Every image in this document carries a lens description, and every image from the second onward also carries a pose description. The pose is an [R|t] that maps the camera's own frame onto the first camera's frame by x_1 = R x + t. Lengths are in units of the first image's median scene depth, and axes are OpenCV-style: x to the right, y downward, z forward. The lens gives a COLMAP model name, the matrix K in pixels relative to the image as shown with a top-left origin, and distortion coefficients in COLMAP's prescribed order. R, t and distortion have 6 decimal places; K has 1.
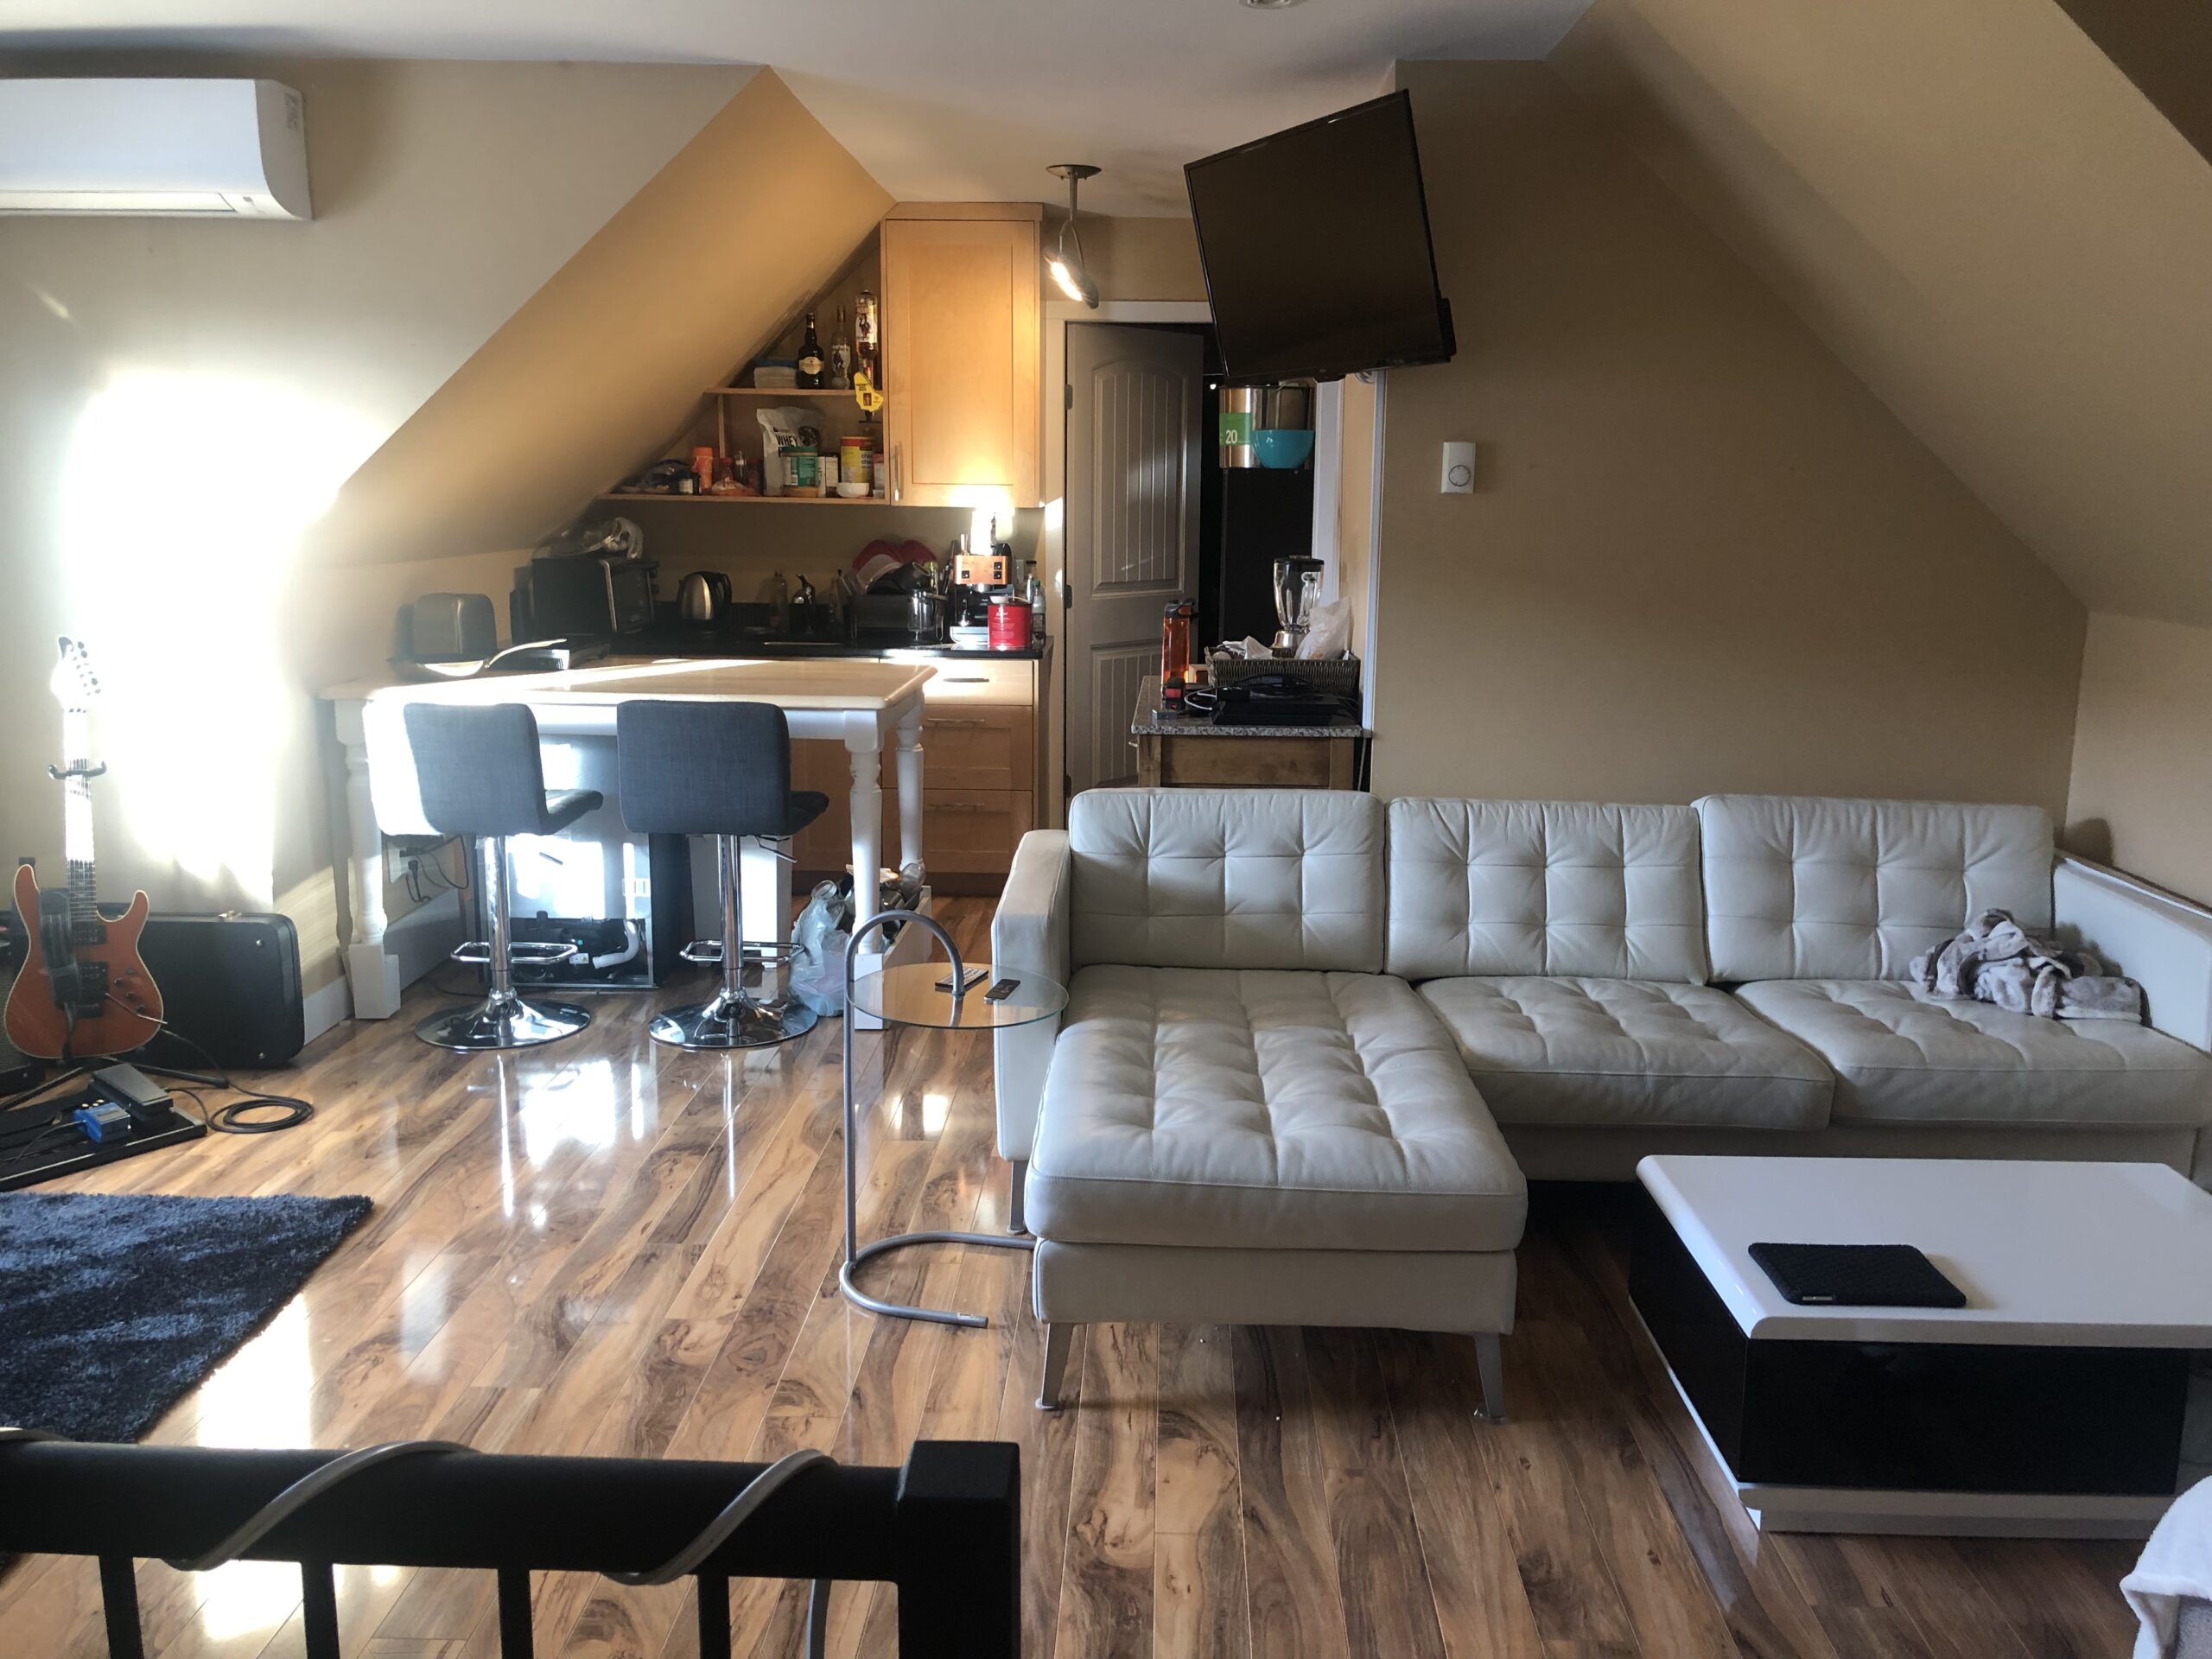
lens RADIAL K [[1786.4, 0, 1095.1], [0, 1786.4, 818.9], [0, 0, 1]] dist [0.024766, -0.003410]
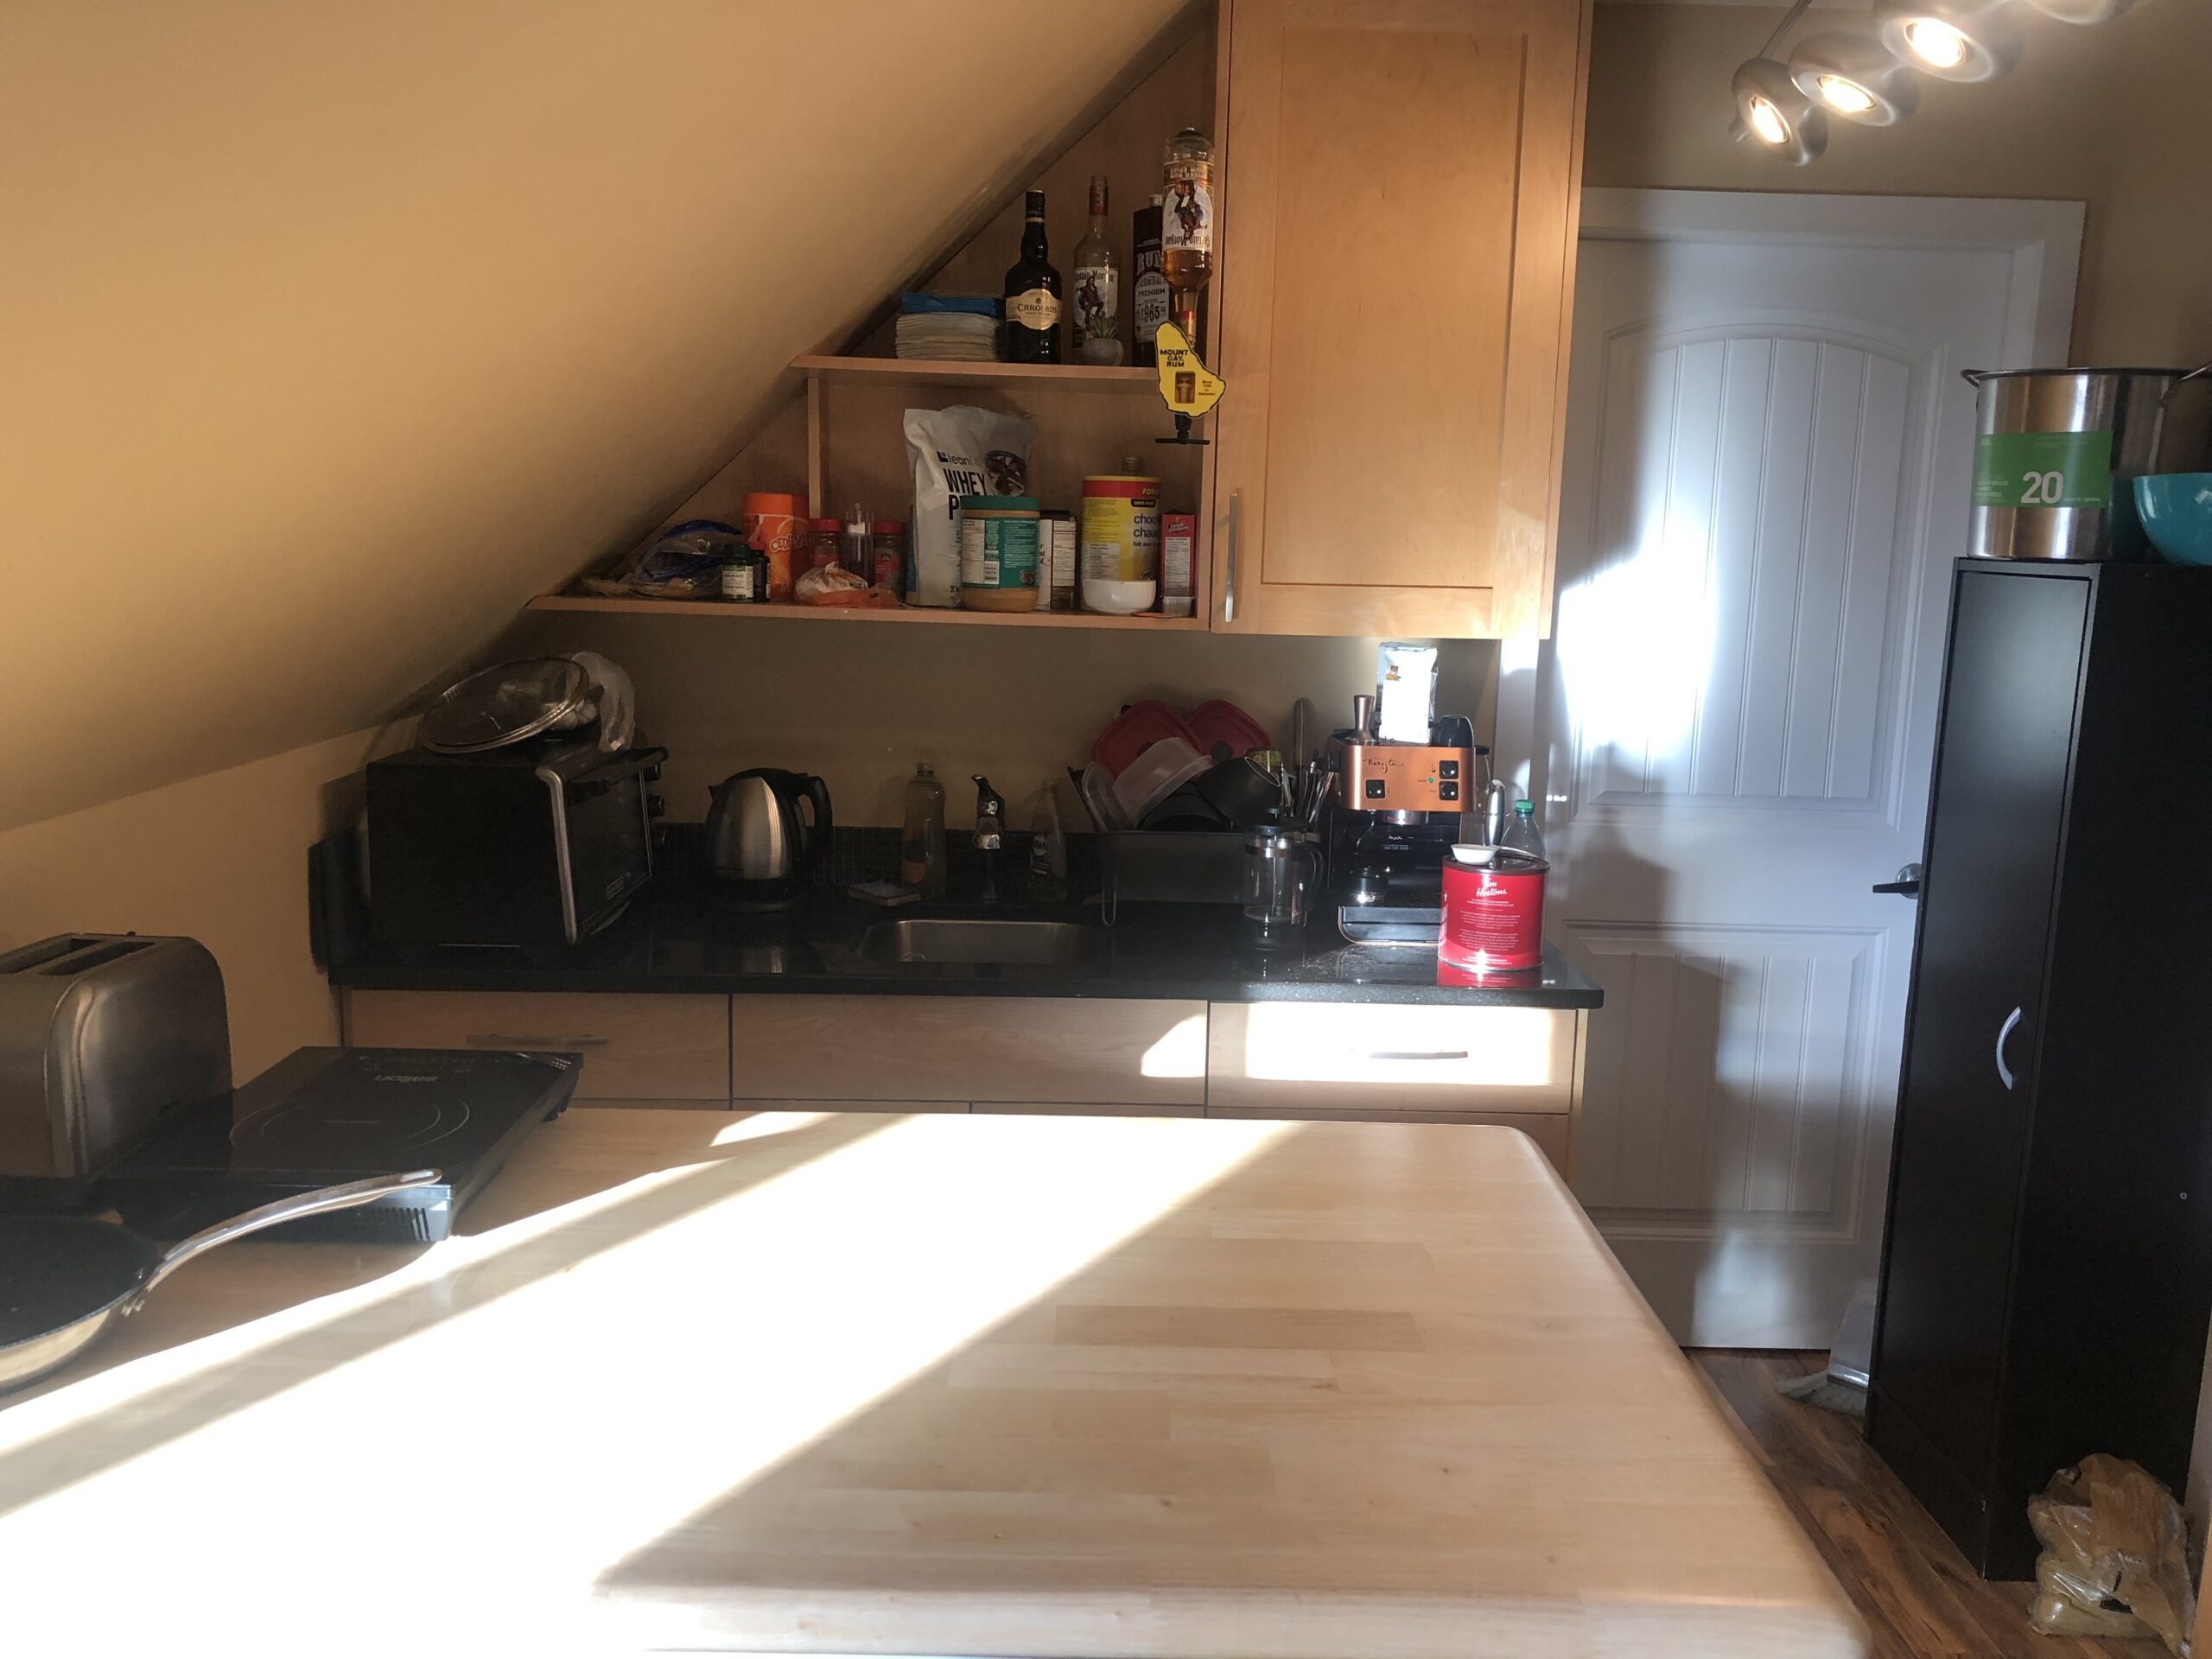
lens RADIAL K [[1786.4, 0, 1110.6], [0, 1786.4, 837.0], [0, 0, 1]] dist [0.024766, -0.003410]
pose [[0.998213, 0.004753, 0.059575, -0.163528], [-0.004001, 0.999911, -0.012734, -0.118709], [-0.059630, 0.012473, 0.998143, 0.560981]]
